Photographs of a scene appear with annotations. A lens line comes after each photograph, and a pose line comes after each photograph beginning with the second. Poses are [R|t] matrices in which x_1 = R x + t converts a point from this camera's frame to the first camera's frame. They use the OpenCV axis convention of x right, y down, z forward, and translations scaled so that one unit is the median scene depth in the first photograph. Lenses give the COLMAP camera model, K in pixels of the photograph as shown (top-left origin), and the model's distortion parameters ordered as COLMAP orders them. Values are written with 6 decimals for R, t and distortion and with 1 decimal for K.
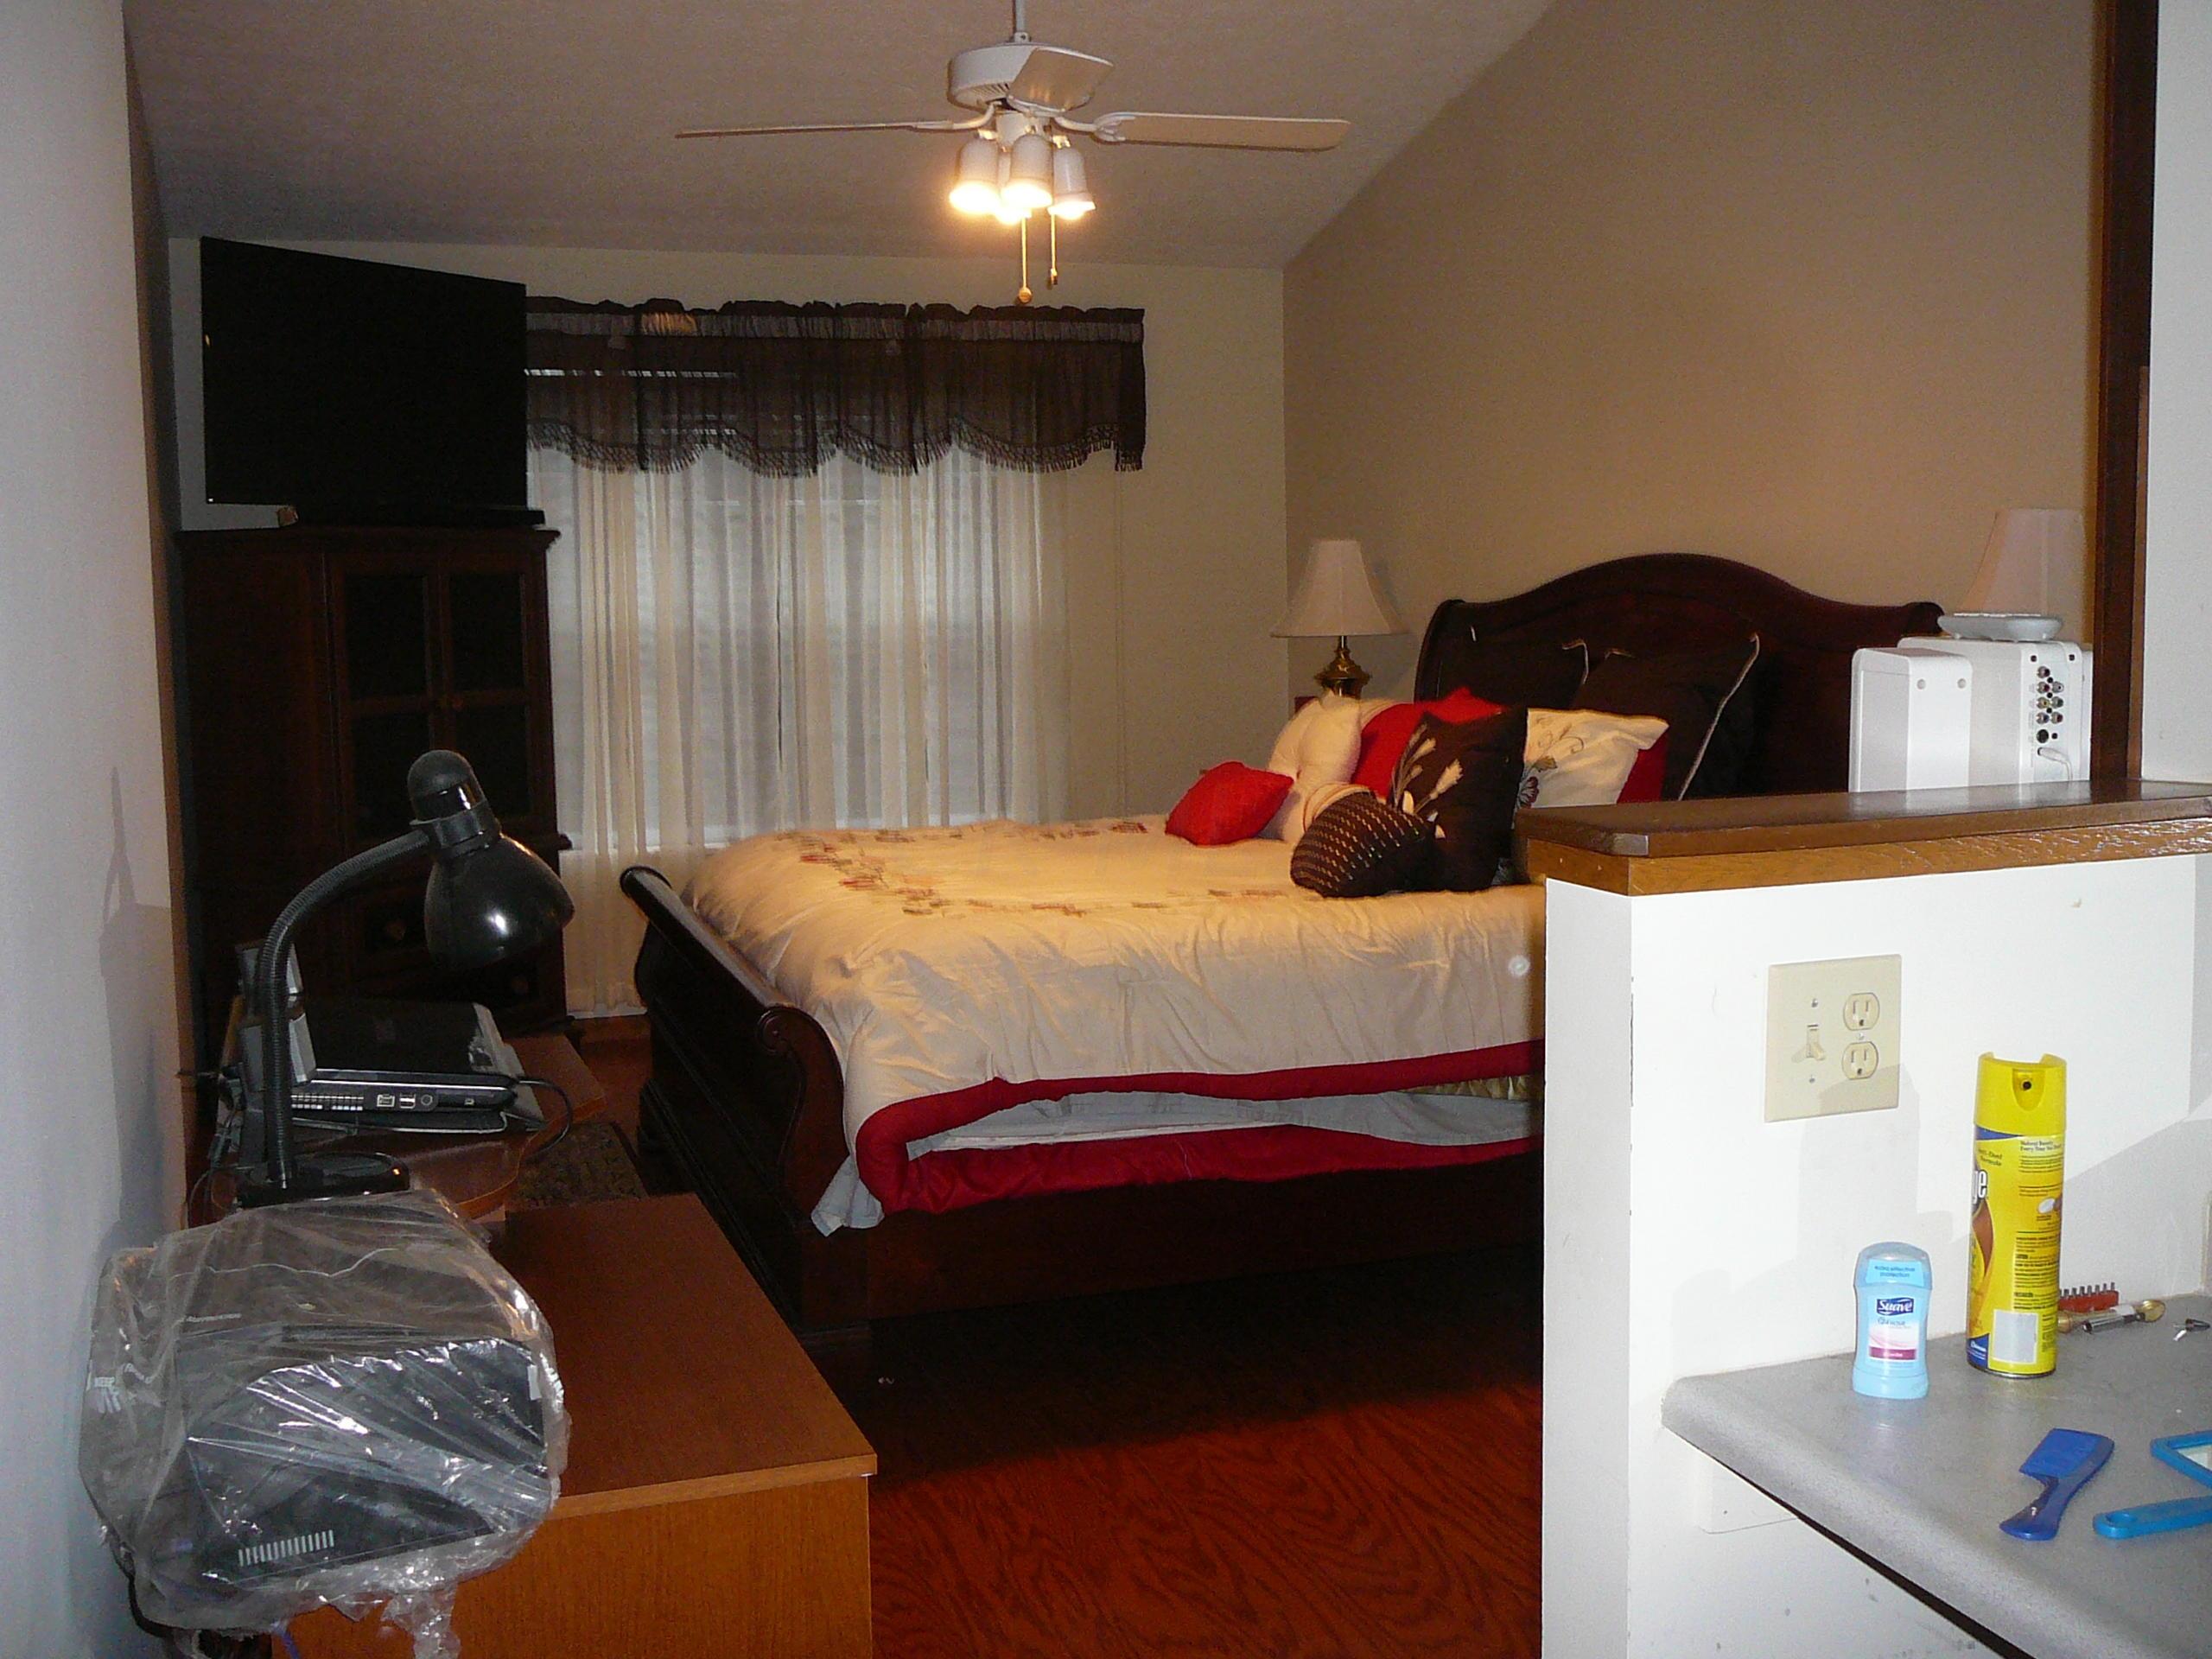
lens RADIAL K [[2344.2, 0, 1138.1], [0, 2344.2, 830.2], [0, 0, 1]] dist [-0.170174, 0.287030]
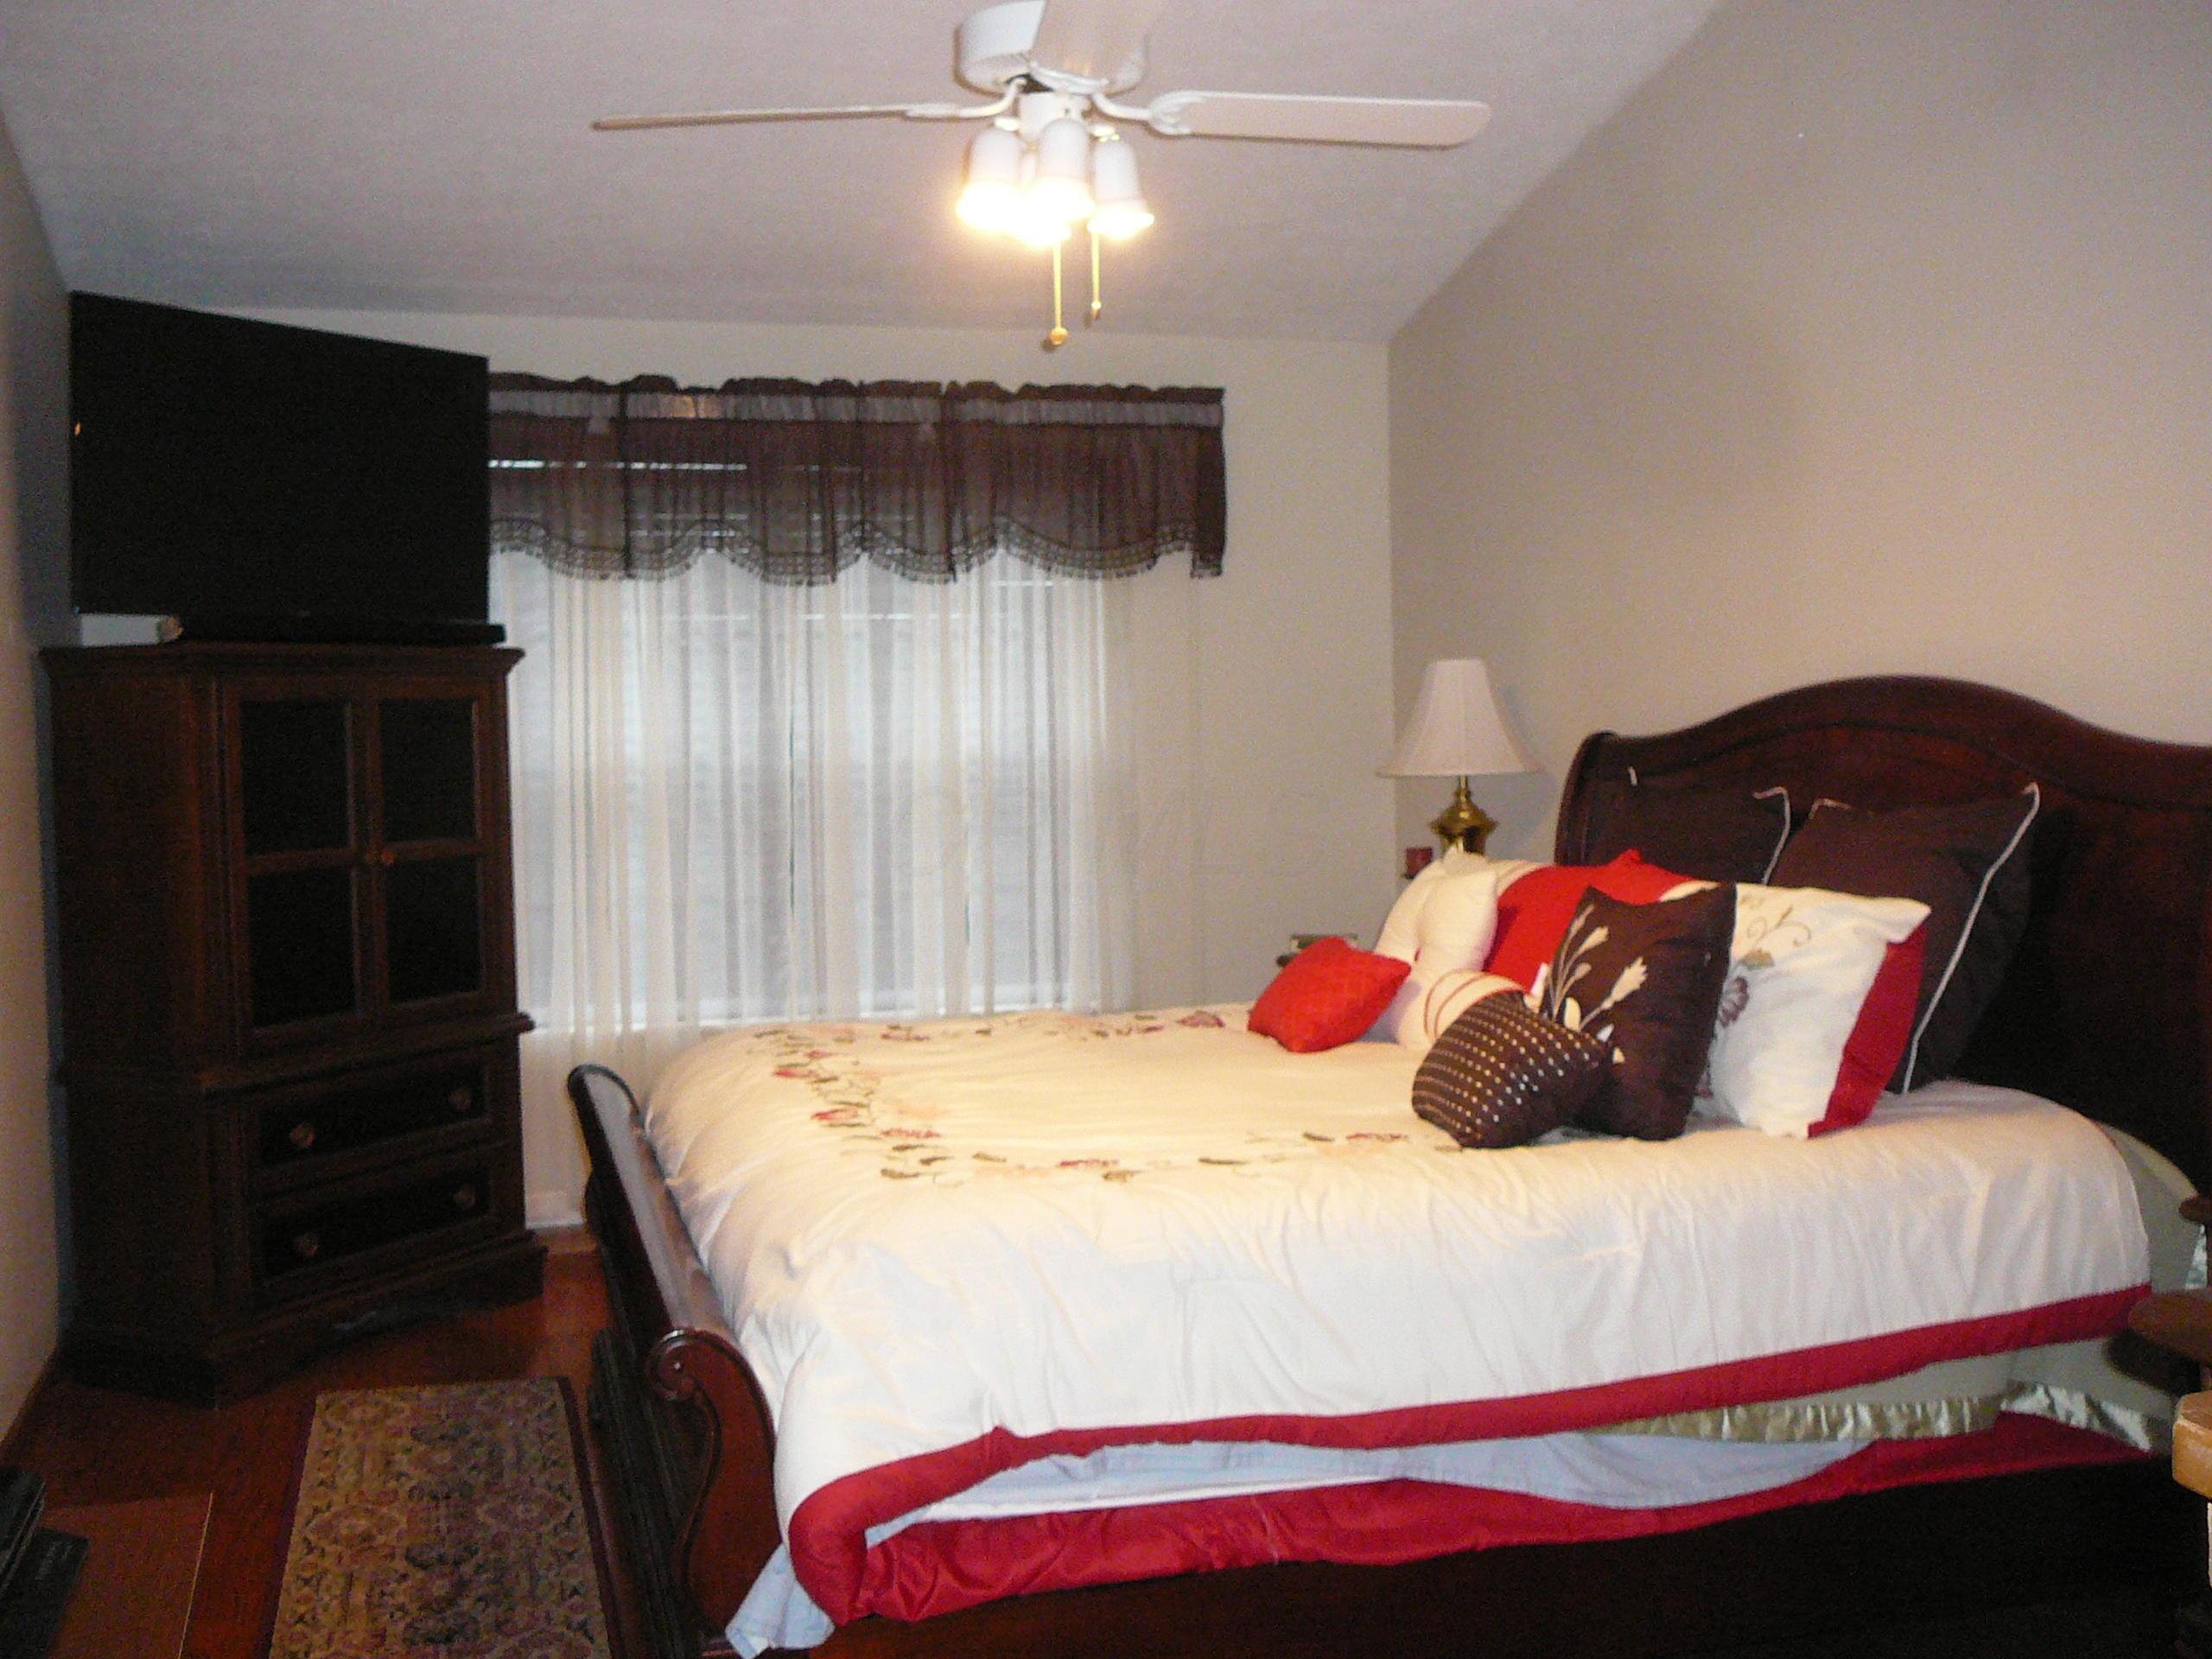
lens RADIAL K [[2224.3, 0, 1093.8], [0, 2224.3, 784.0], [0, 0, 1]] dist [-0.140336, 0.279118]
pose [[0.998008, 0.001133, -0.063080, 0.006838], [-0.005398, 0.997705, -0.067498, -0.030790], [0.062859, 0.067704, 0.995723, 0.244535]]
